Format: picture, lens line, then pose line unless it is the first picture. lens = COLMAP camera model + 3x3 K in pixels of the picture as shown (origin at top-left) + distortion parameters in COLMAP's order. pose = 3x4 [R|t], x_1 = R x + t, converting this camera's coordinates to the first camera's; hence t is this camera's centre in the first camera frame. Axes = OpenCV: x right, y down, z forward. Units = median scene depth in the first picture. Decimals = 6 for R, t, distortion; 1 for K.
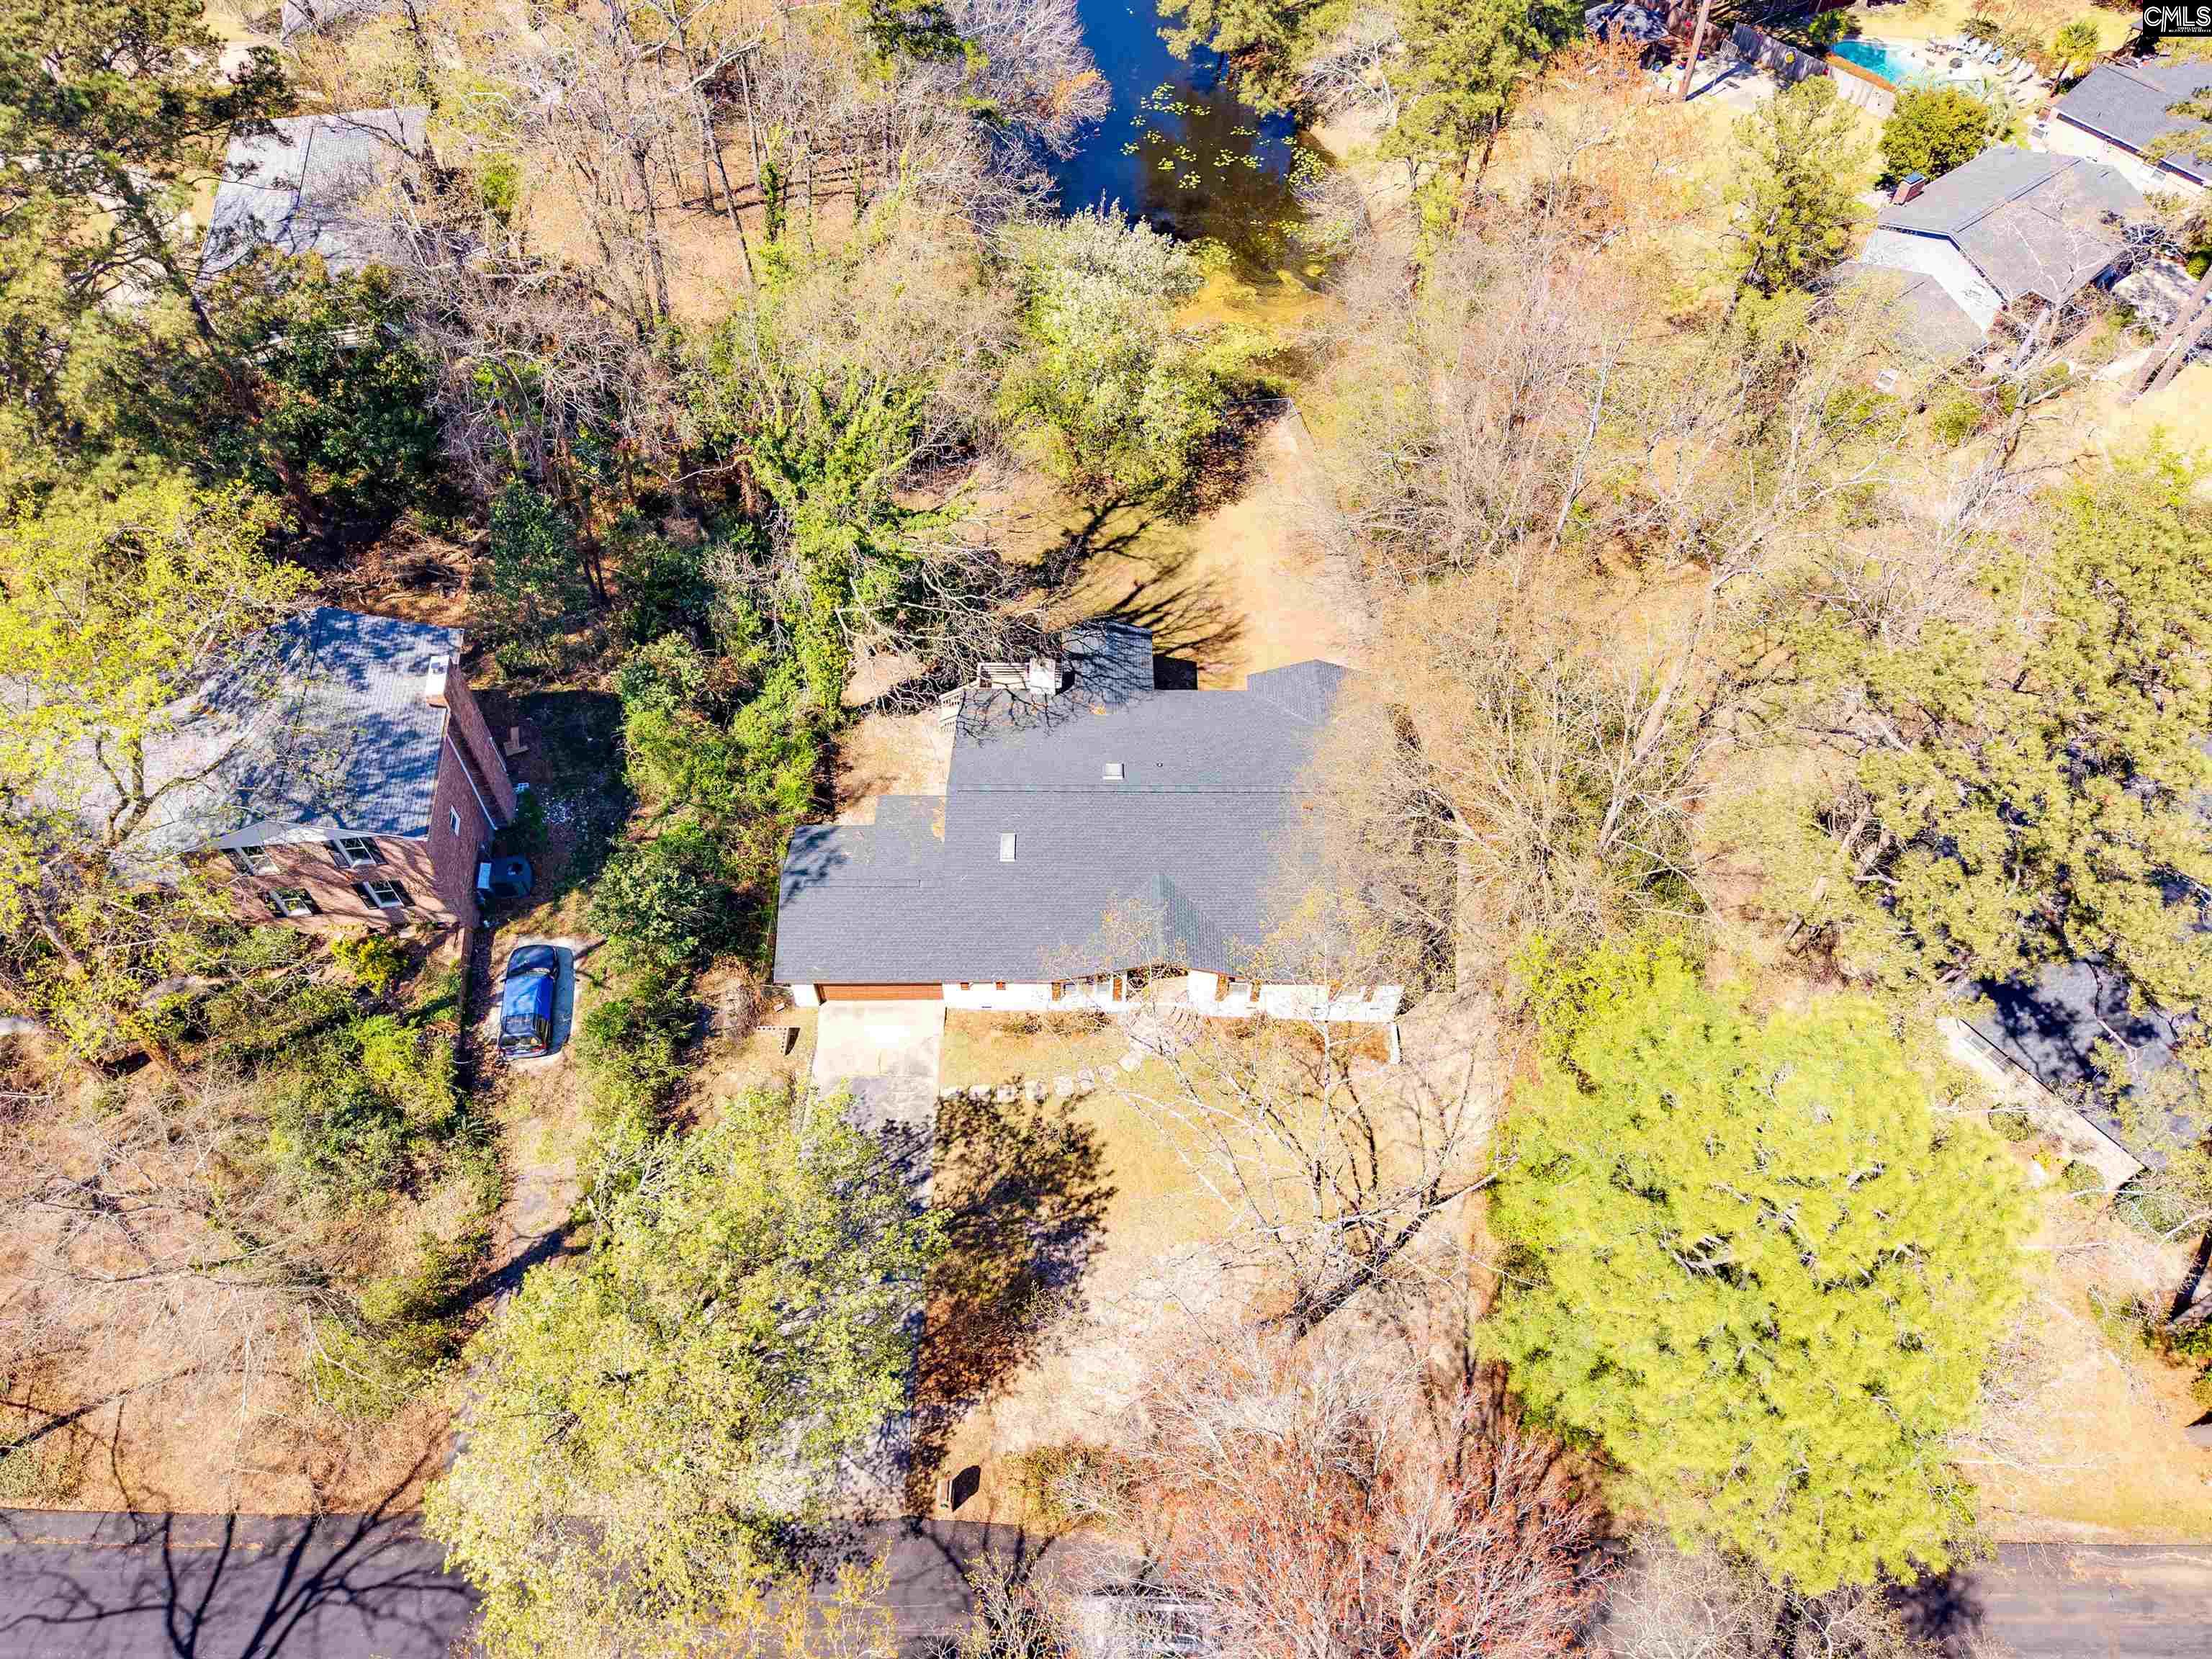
lens RADIAL K [[1427.8, 0, 1106.0], [0, 1427.8, 829.5], [0, 0, 1]] dist [0.002944, -0.065411]
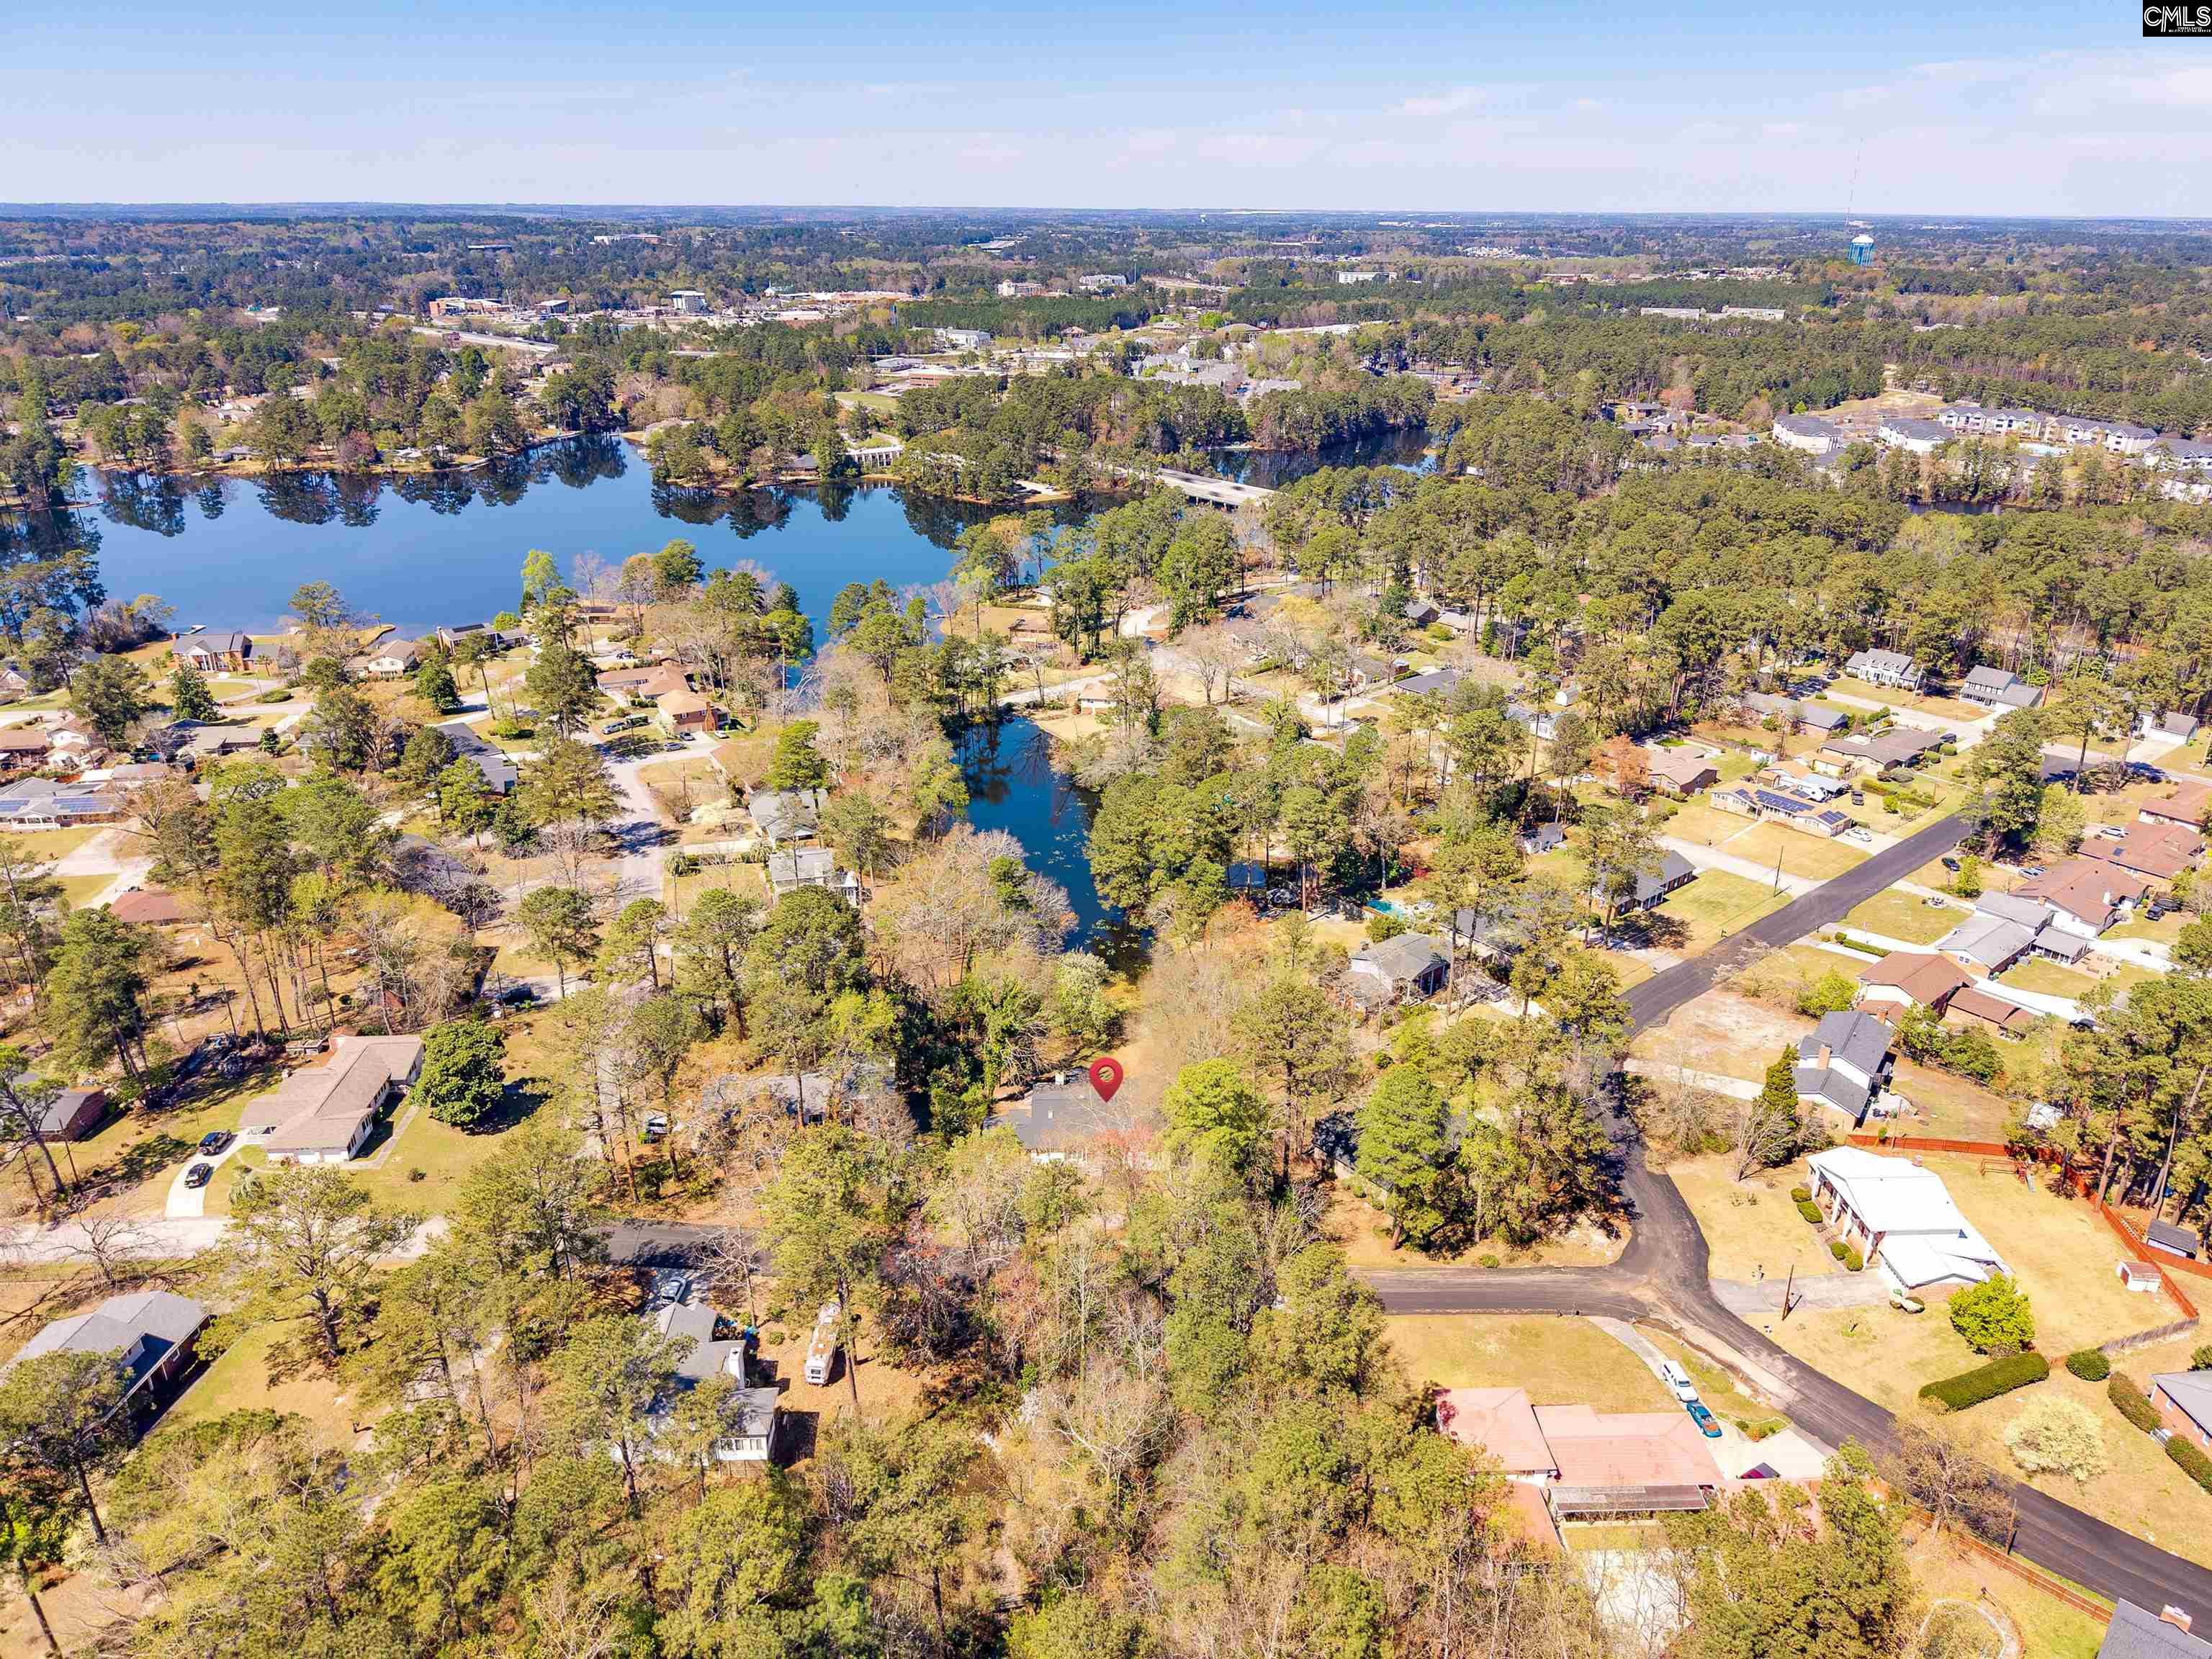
lens RADIAL K [[1427.8, 0, 1106.0], [0, 1427.8, 829.5], [0, 0, 1]] dist [0.002944, -0.065411]
pose [[0.999832, -0.007402, 0.016775, 0.012087], [0.015170, 0.847813, -0.530078, 1.273036], [-0.010299, 0.530243, 0.847783, -2.296581]]
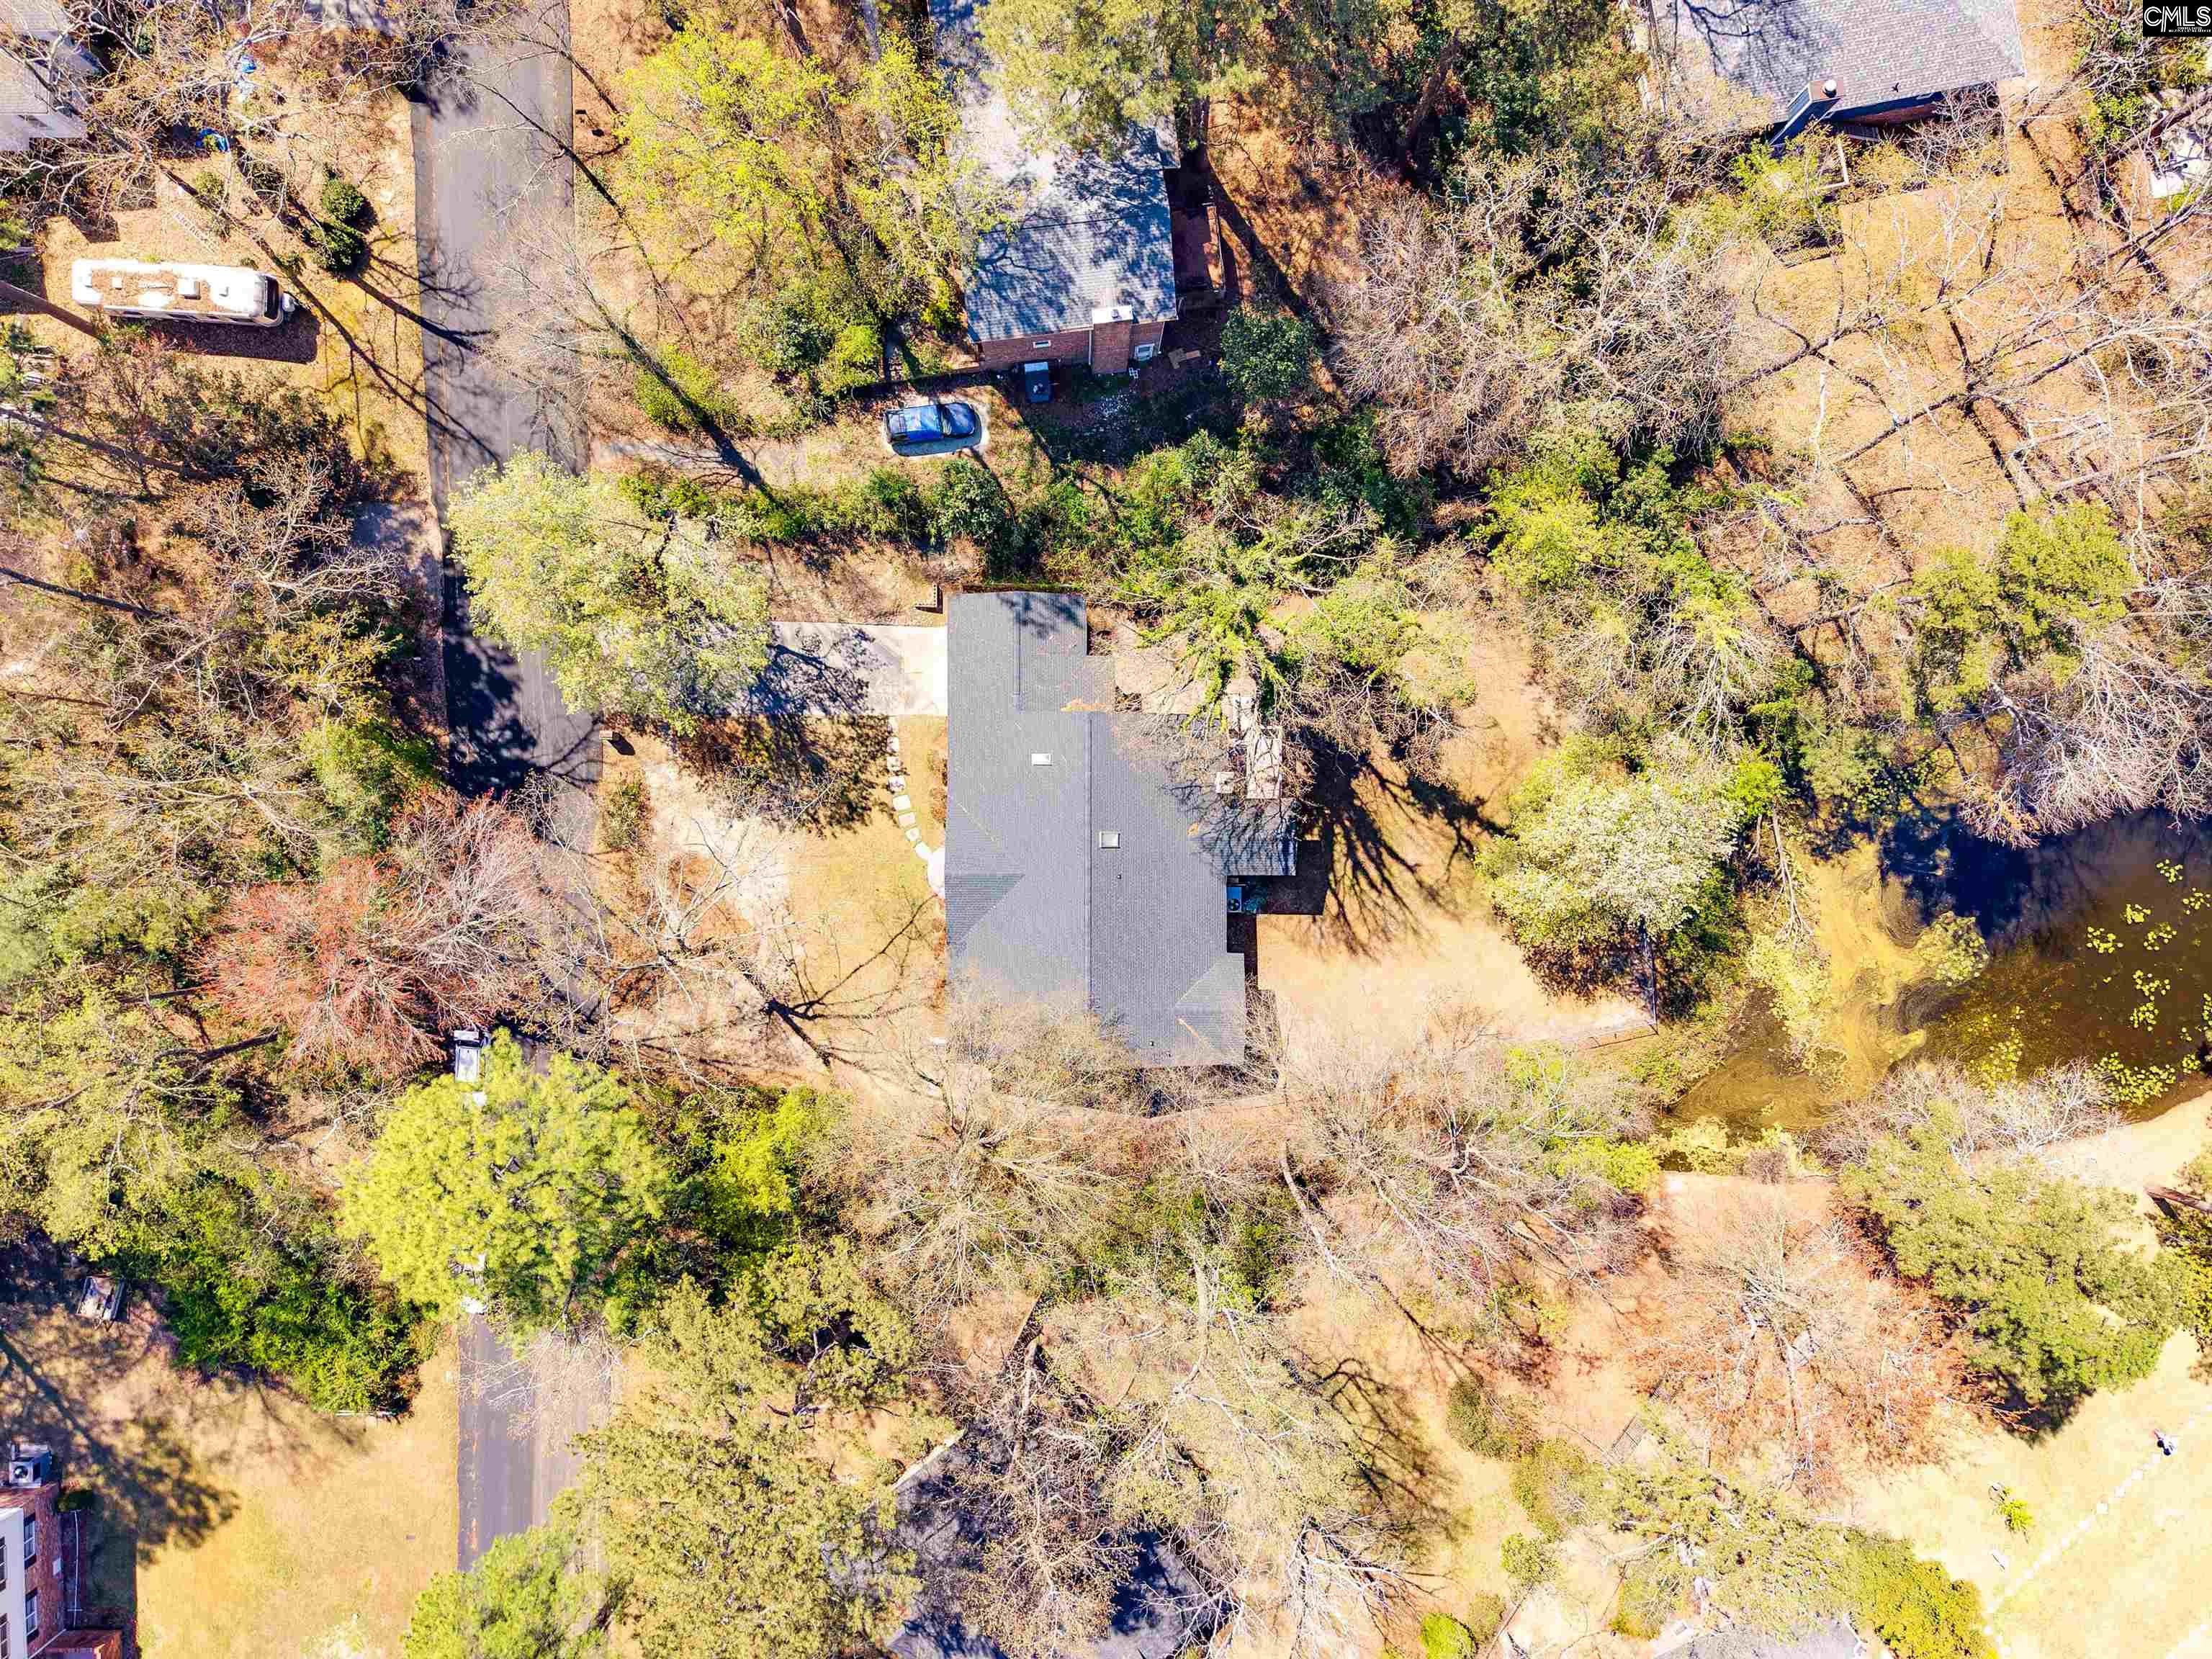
lens RADIAL K [[1427.8, 0, 1106.0], [0, 1427.8, 829.5], [0, 0, 1]] dist [0.002944, -0.065411]
pose [[-0.007170, 0.999896, -0.012524, 0.012119], [-0.835256, 0.000897, 0.549860, -0.765973], [0.549814, 0.014403, 0.835163, -0.072942]]
